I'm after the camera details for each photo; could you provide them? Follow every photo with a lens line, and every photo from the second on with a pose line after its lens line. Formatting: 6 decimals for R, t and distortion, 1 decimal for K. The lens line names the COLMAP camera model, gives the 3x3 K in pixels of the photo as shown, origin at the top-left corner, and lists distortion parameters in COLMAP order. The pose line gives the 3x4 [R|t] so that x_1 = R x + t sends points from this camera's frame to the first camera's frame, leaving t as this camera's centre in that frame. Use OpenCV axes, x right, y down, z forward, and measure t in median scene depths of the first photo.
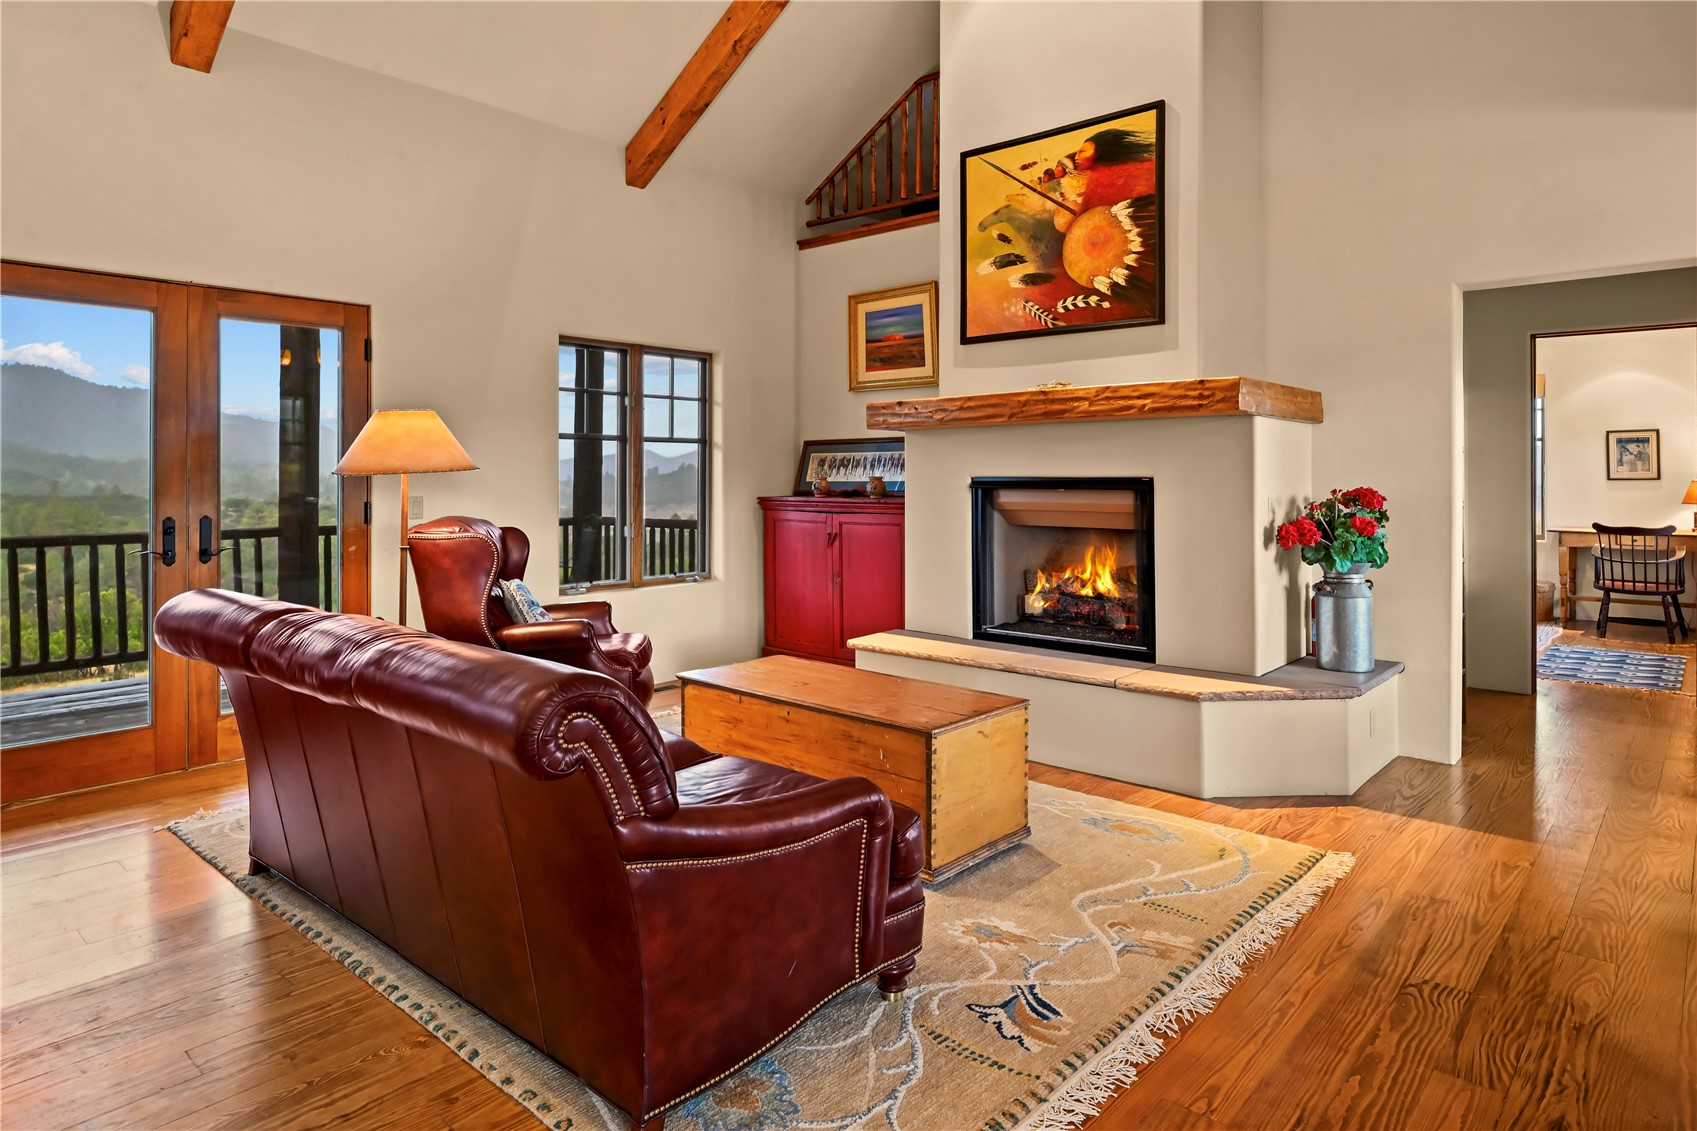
lens RADIAL K [[973.8, 0, 847.3], [0, 973.8, 481.4], [0, 0, 1]] dist [0.001660, -0.000128]
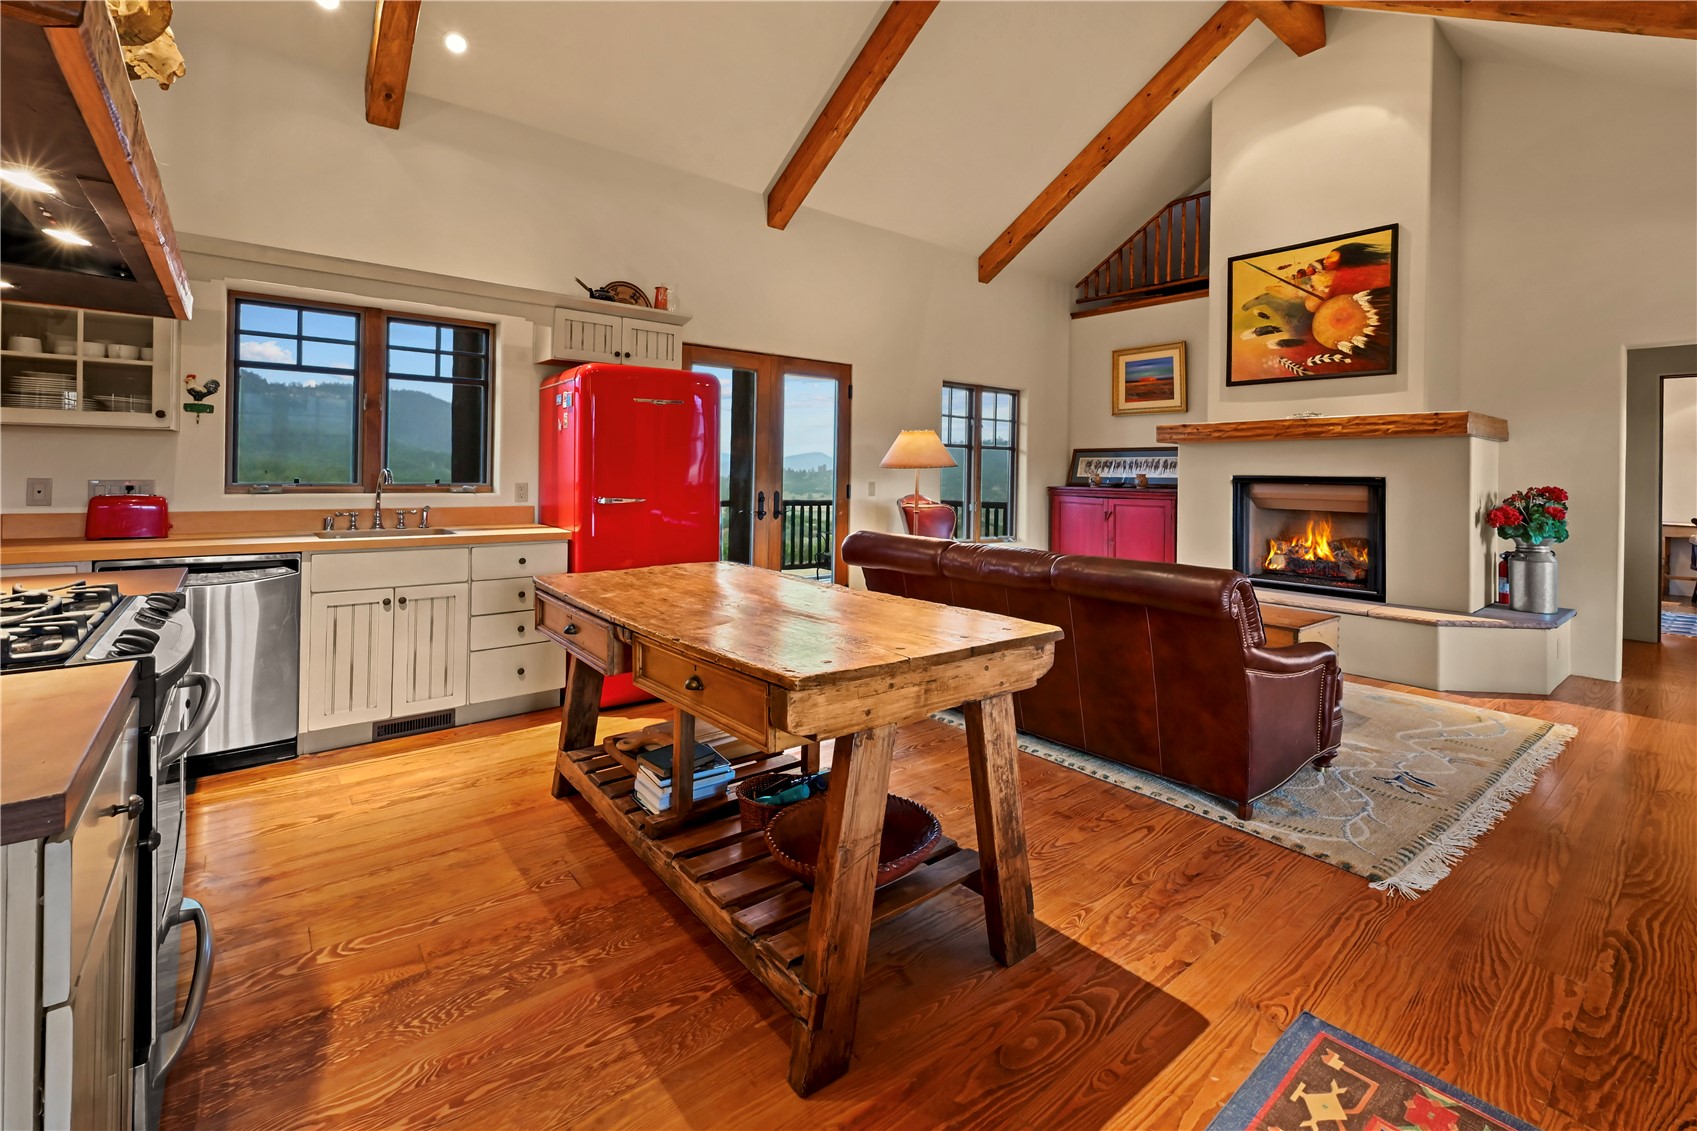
lens RADIAL K [[738.2, 0, 851.3], [0, 738.2, 474.6], [0, 0, 1]] dist [0.000109, 0.000156]
pose [[0.987725, 0.014900, -0.155488, -0.299120], [-0.015350, 0.999881, -0.001698, 0.005702], [0.155445, 0.004064, 0.987836, -0.225484]]
